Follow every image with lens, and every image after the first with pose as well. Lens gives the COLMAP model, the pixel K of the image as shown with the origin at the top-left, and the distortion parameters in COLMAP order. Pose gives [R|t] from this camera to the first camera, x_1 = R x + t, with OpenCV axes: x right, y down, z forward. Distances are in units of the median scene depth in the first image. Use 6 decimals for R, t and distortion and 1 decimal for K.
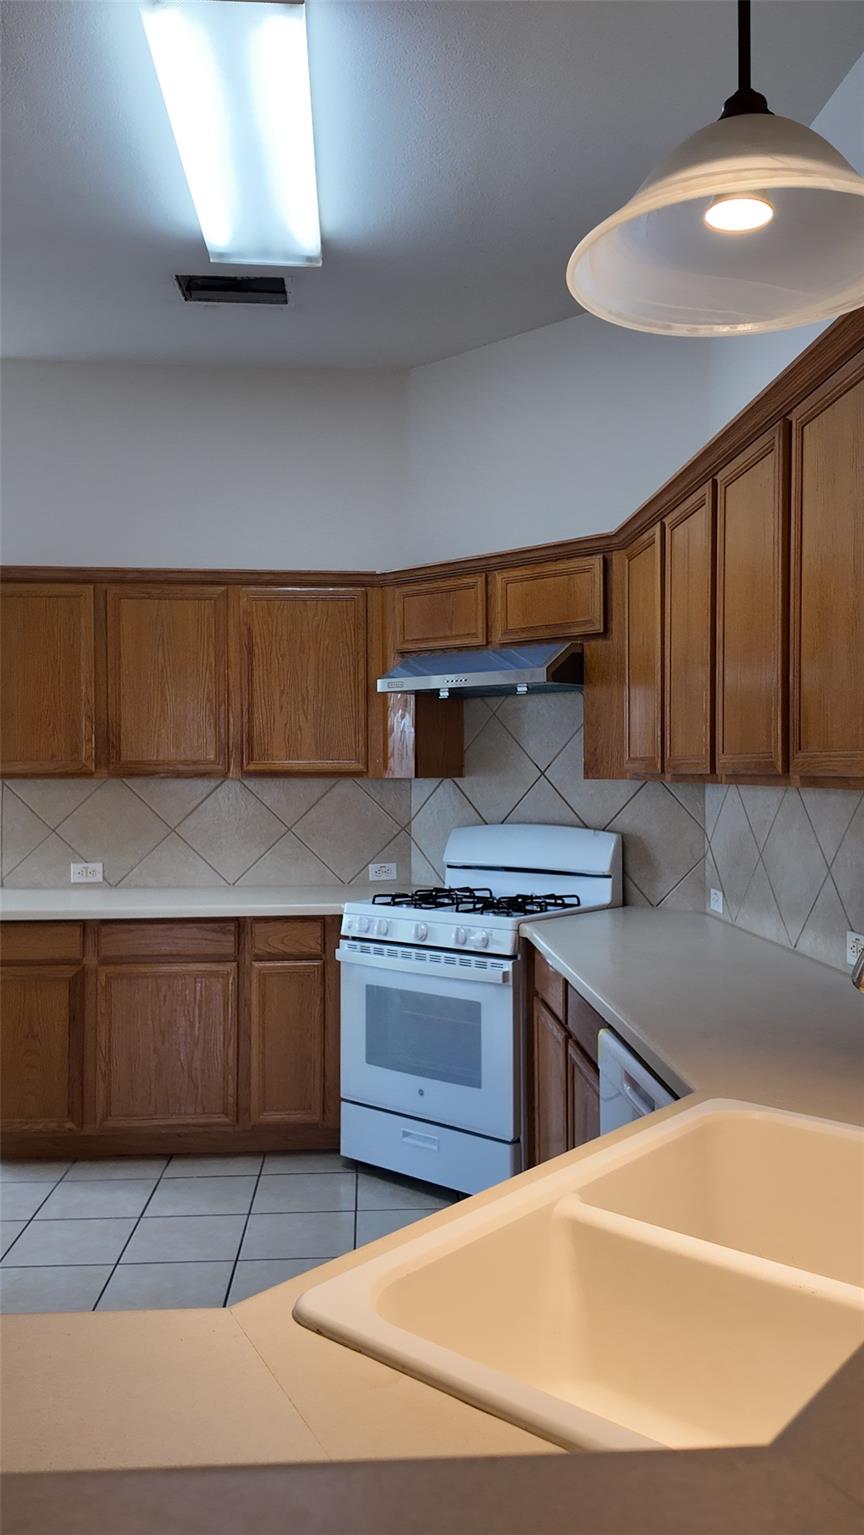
lens RADIAL K [[1111.2, 0, 433.3], [0, 1111.2, 759.1], [0, 0, 1]] dist [0.118794, -0.168080]
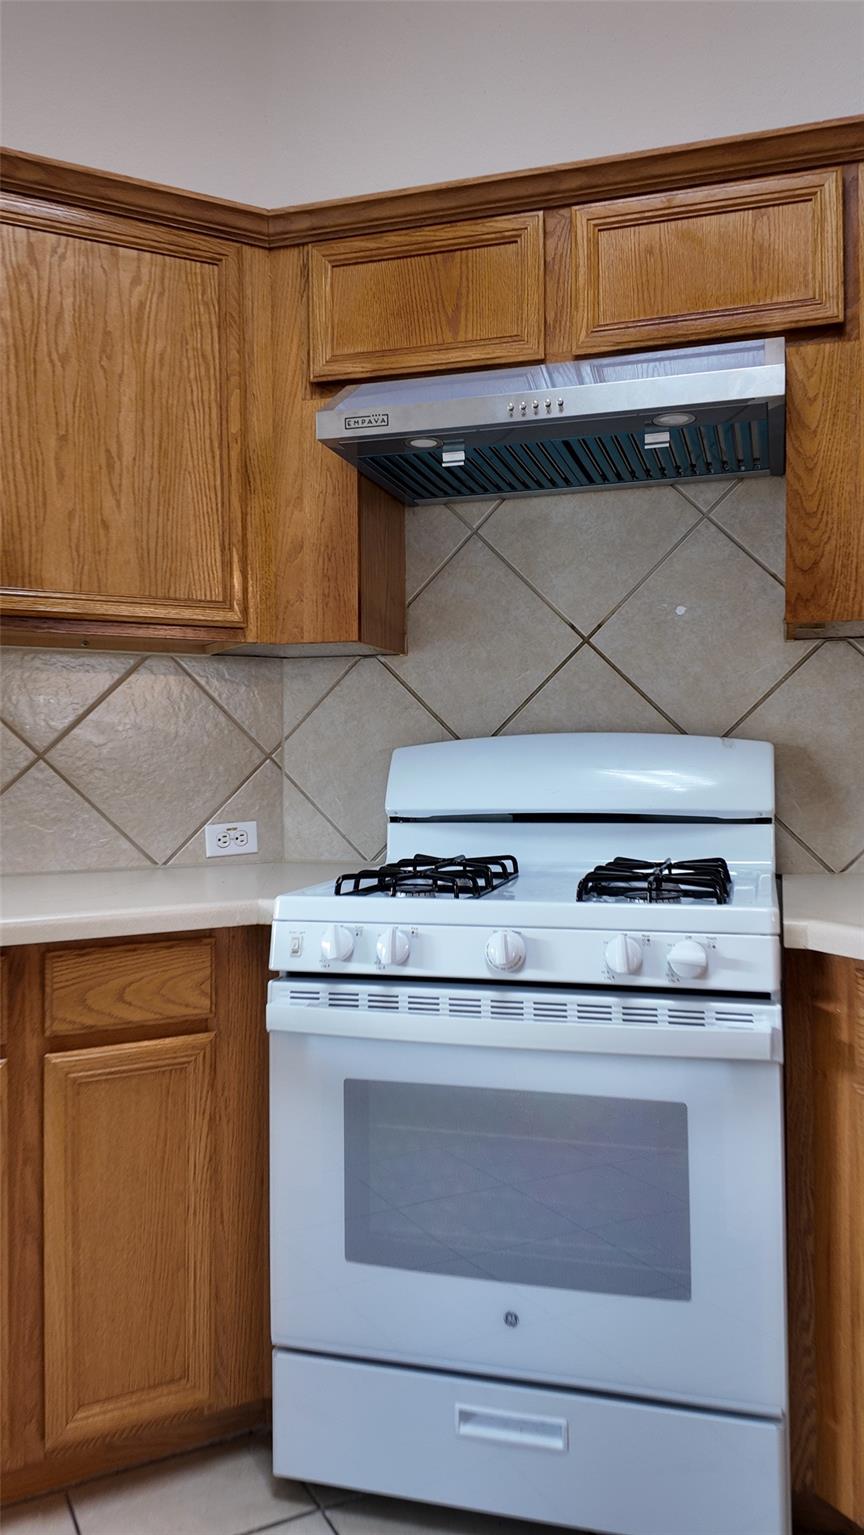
lens RADIAL K [[1111.2, 0, 433.3], [0, 1111.2, 759.1], [0, 0, 1]] dist [0.118794, -0.168080]
pose [[0.909399, -0.002018, 0.415921, -0.206666], [-0.000439, 0.999983, 0.005811, 0.071768], [-0.415925, -0.005467, 0.909382, 0.572669]]
